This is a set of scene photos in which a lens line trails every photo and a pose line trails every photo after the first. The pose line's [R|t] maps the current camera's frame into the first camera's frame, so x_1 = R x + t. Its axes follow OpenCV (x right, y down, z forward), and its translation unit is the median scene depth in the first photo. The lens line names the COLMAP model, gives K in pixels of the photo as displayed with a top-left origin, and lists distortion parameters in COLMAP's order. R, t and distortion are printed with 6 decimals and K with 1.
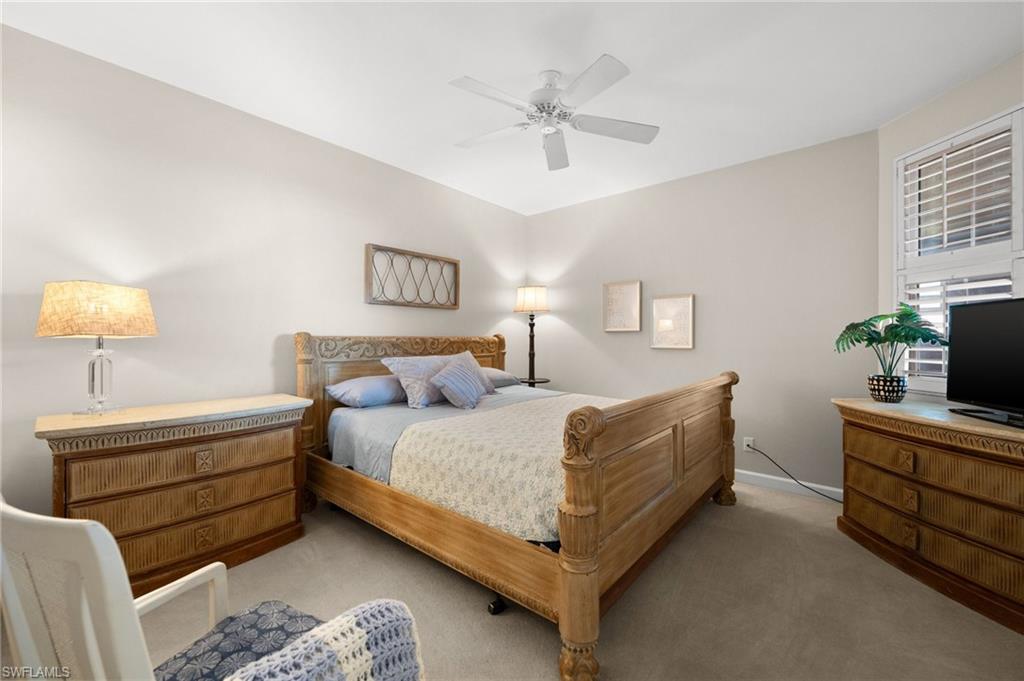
lens RADIAL K [[408.3, 0, 511.0], [0, 408.3, 339.7], [0, 0, 1]] dist [-0.002255, 0.000173]
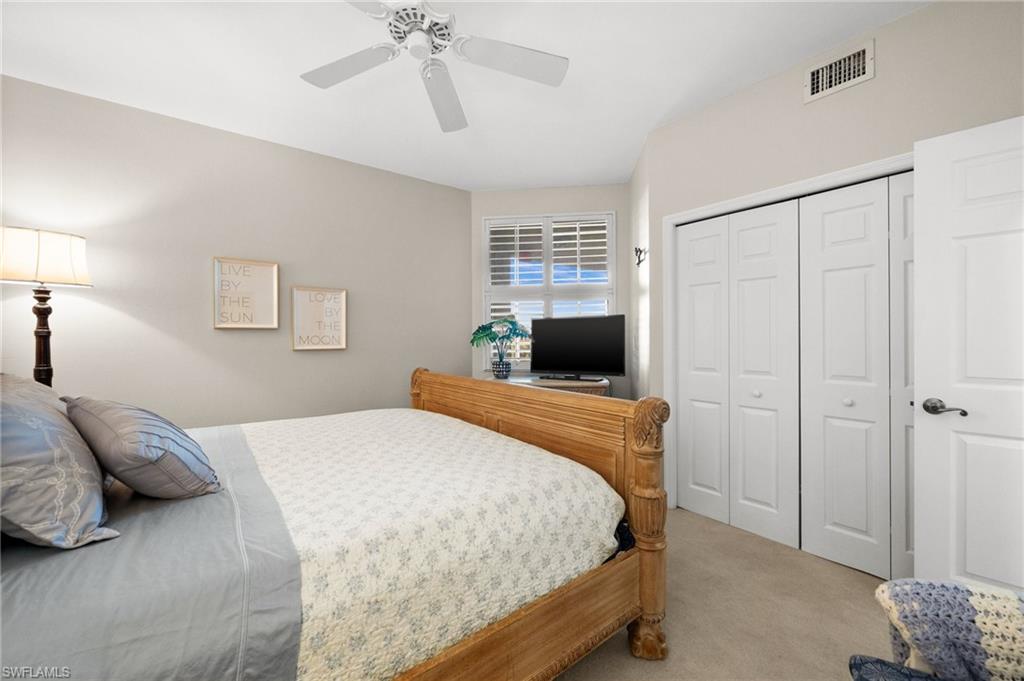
lens RADIAL K [[408.3, 0, 511.0], [0, 408.3, 339.7], [0, 0, 1]] dist [-0.002255, 0.000173]
pose [[0.200092, -0.008907, 0.979737, -0.564067], [0.007237, 0.999945, 0.007613, -0.003966], [-0.979750, 0.005567, 0.200145, 0.656182]]
